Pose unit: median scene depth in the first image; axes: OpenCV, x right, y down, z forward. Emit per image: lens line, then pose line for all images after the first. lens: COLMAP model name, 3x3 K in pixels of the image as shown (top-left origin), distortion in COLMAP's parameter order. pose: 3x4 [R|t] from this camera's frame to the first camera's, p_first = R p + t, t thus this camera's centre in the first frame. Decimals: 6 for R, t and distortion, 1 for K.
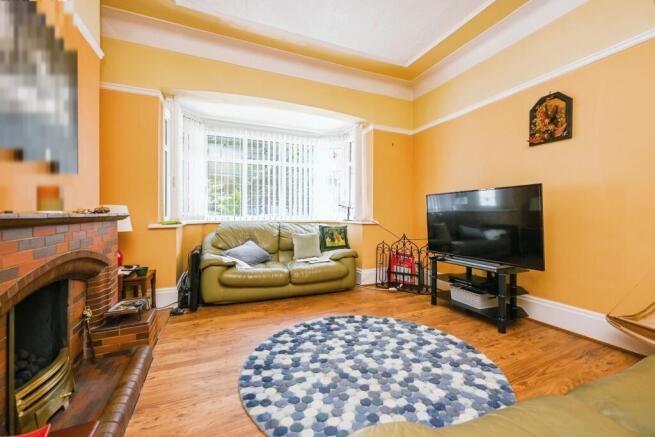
lens RADIAL K [[263.1, 0, 325.1], [0, 263.1, 215.3], [0, 0, 1]] dist [-0.003734, 0.000161]
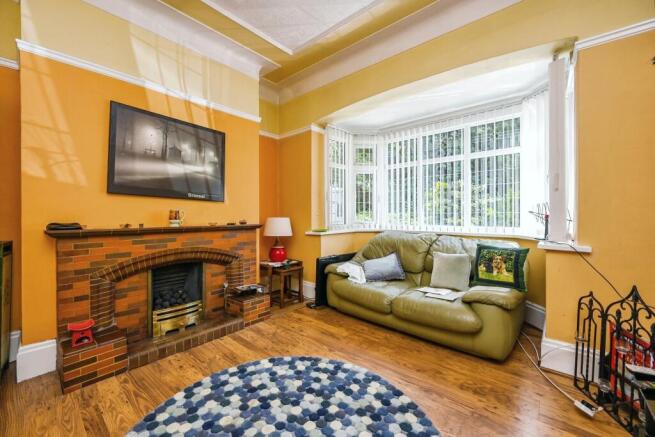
lens RADIAL K [[263.1, 0, 326.0], [0, 263.1, 218.0], [0, 0, 1]] dist [-0.003734, 0.000161]
pose [[0.449097, 0.005728, -0.893465, 0.661936], [-0.002099, 0.999983, 0.005356, -0.047961], [0.893481, -0.000530, 0.449101, 0.626766]]
